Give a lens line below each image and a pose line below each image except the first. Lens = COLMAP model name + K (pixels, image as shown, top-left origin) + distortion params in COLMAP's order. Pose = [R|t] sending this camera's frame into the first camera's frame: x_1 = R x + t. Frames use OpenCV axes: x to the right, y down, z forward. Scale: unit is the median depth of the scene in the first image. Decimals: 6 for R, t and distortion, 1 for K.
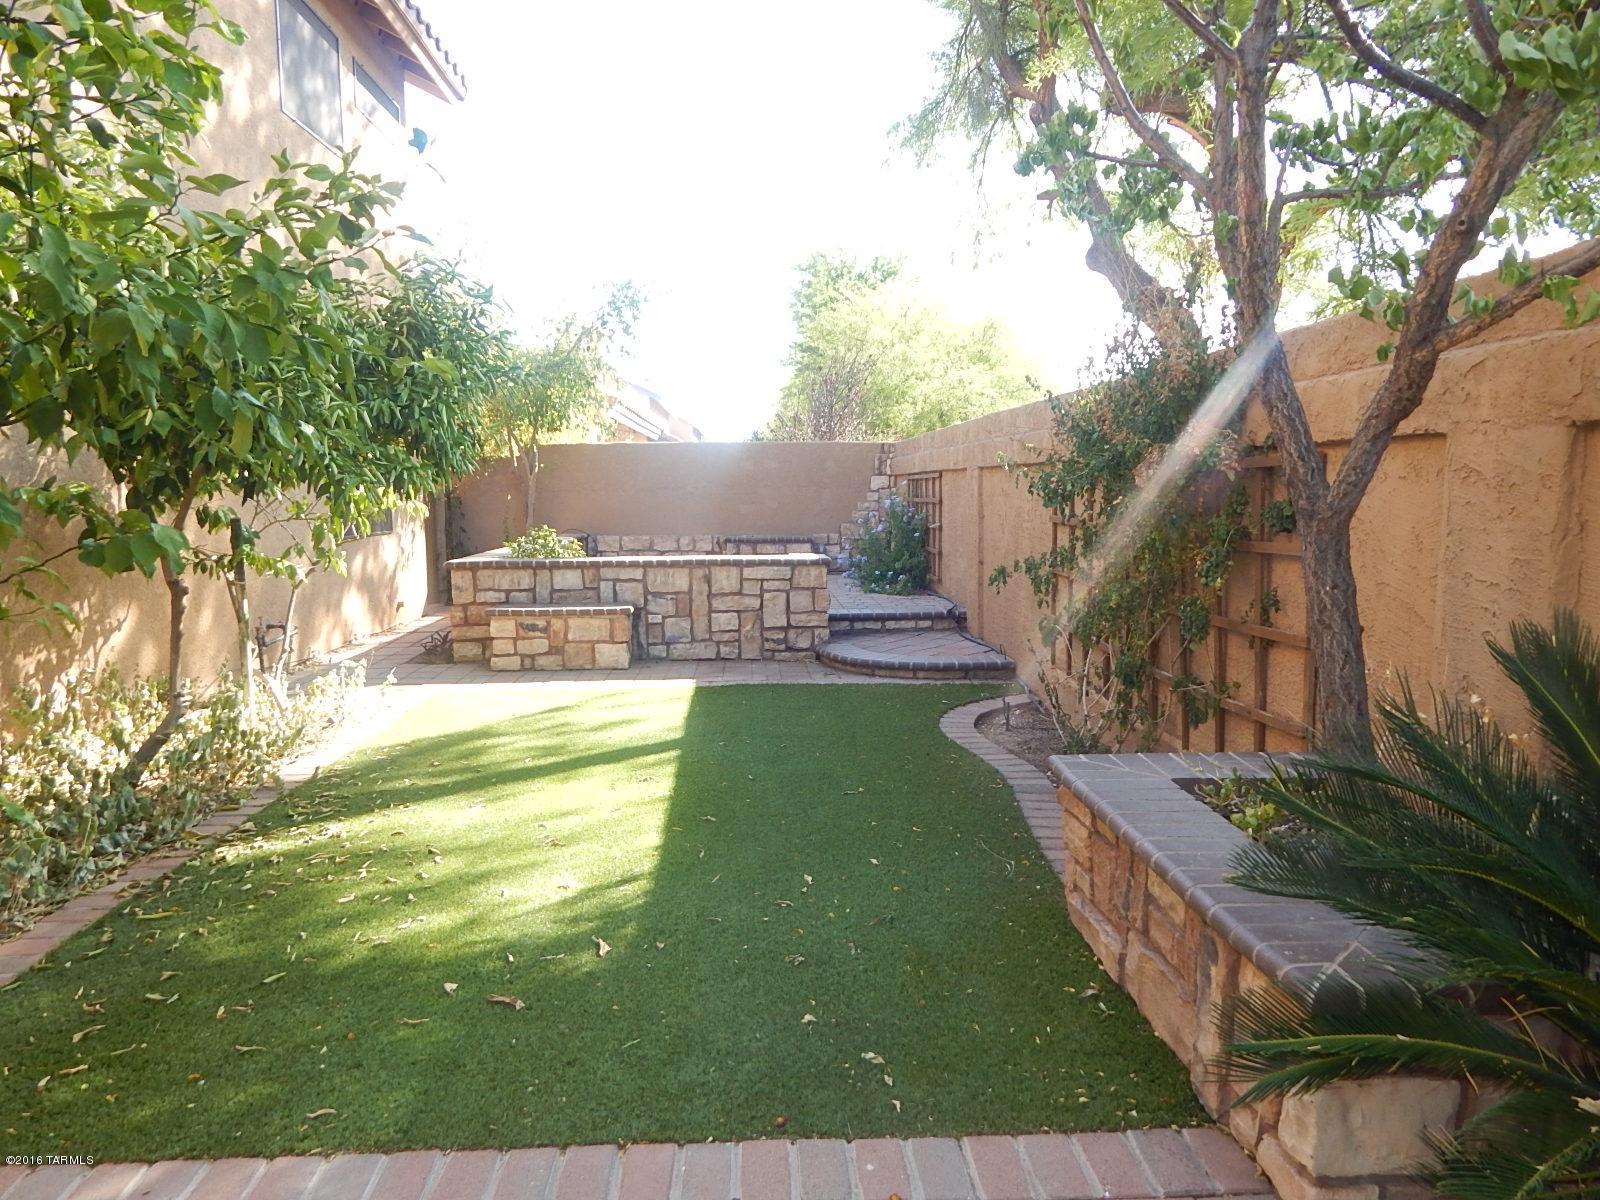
lens RADIAL K [[1078.2, 0, 802.3], [0, 1078.2, 602.0], [0, 0, 1]] dist [0.026410, -0.016024]
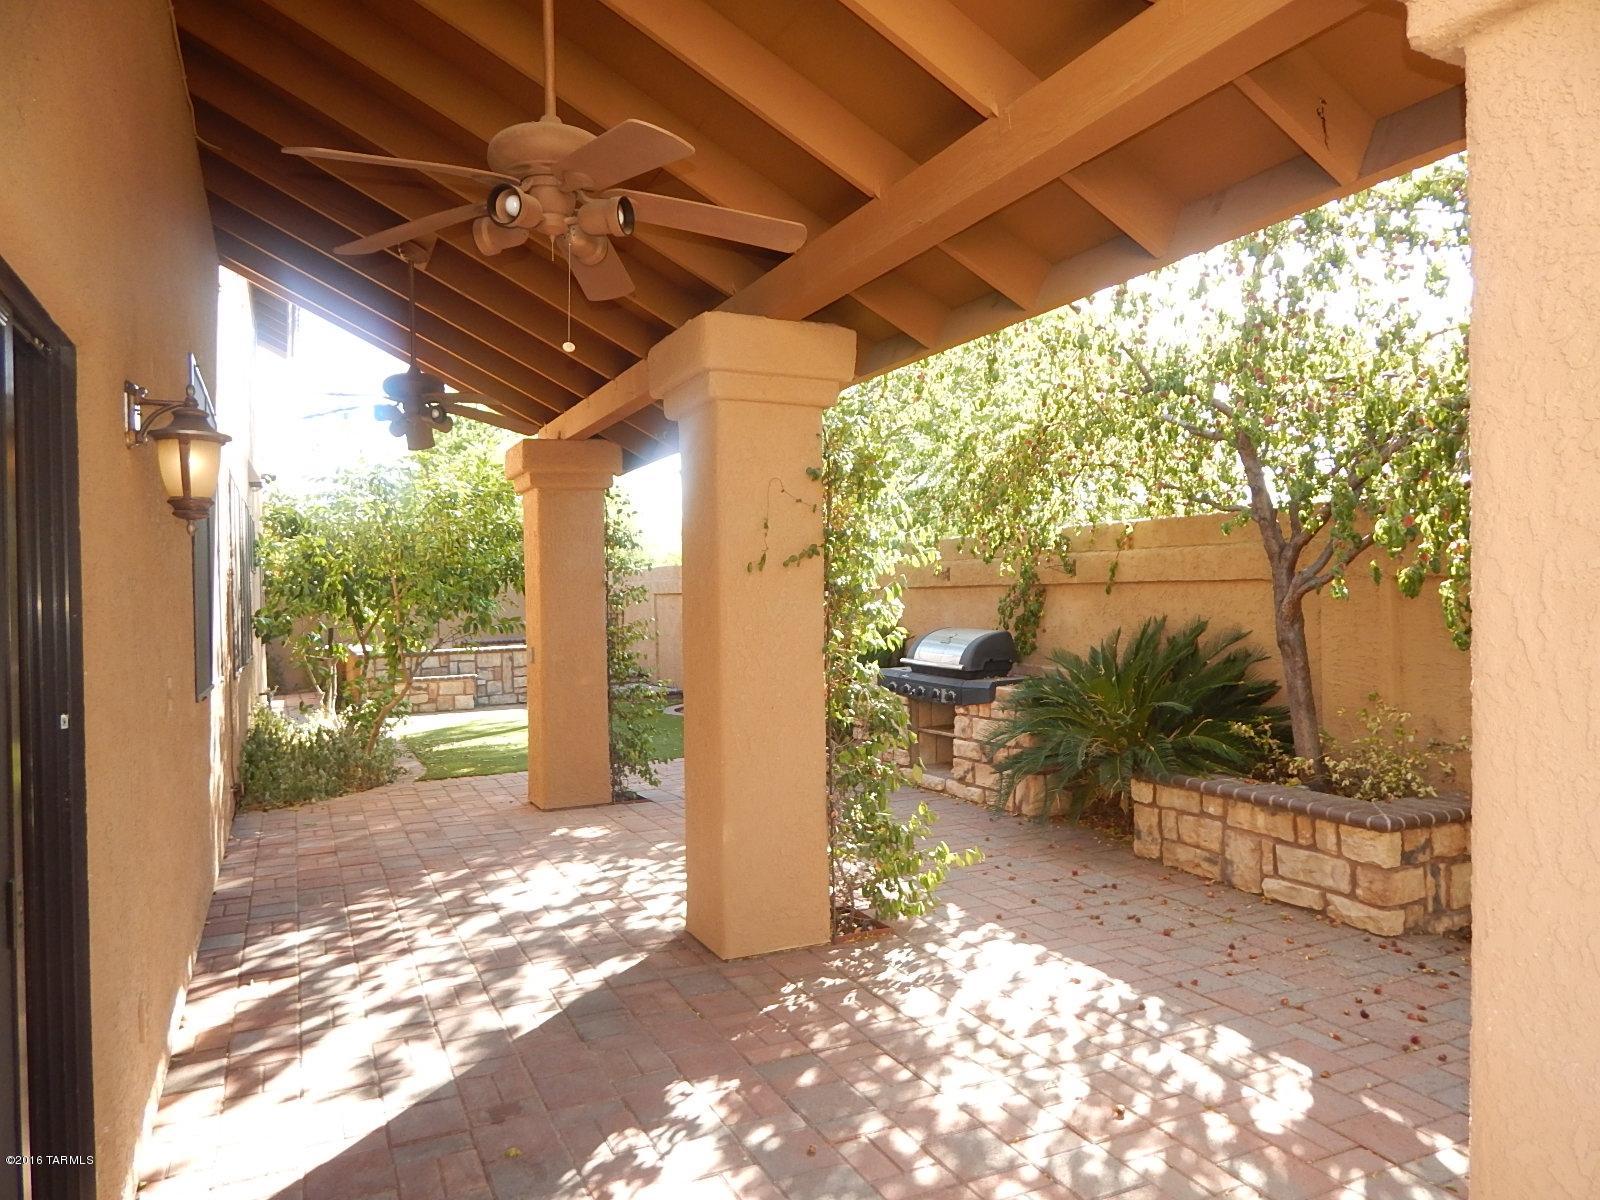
lens RADIAL K [[1078.2, 0, 800.4], [0, 1078.2, 599.3], [0, 0, 1]] dist [0.026410, -0.016024]
pose [[0.923466, -0.016629, 0.383321, -0.332208], [0.056476, 0.994069, -0.092933, 0.075026], [-0.379502, 0.107469, 0.918928, -0.857698]]
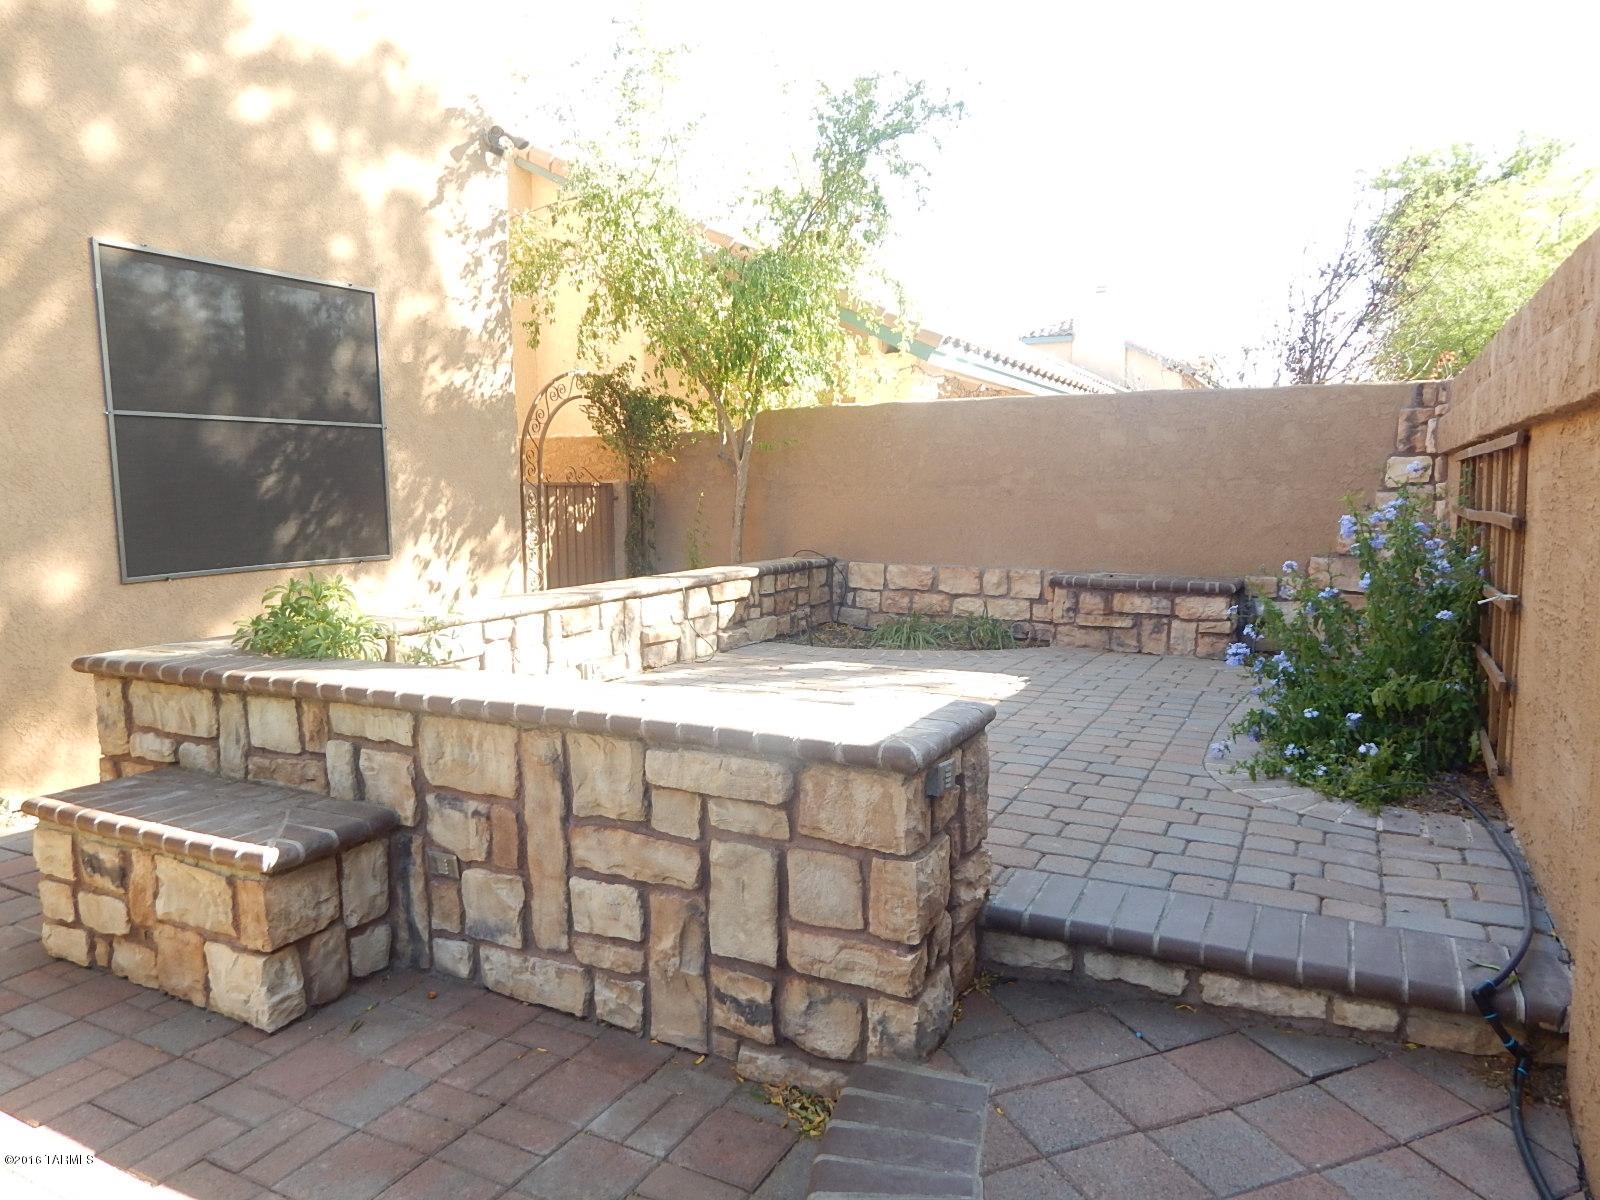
lens RADIAL K [[1078.2, 0, 791.4], [0, 1078.2, 593.0], [0, 0, 1]] dist [0.026410, -0.016024]
pose [[0.865084, 0.049483, -0.499180, 0.126953], [-0.051267, 0.998633, 0.010147, -0.079435], [0.499000, 0.016814, 0.866439, 0.754350]]
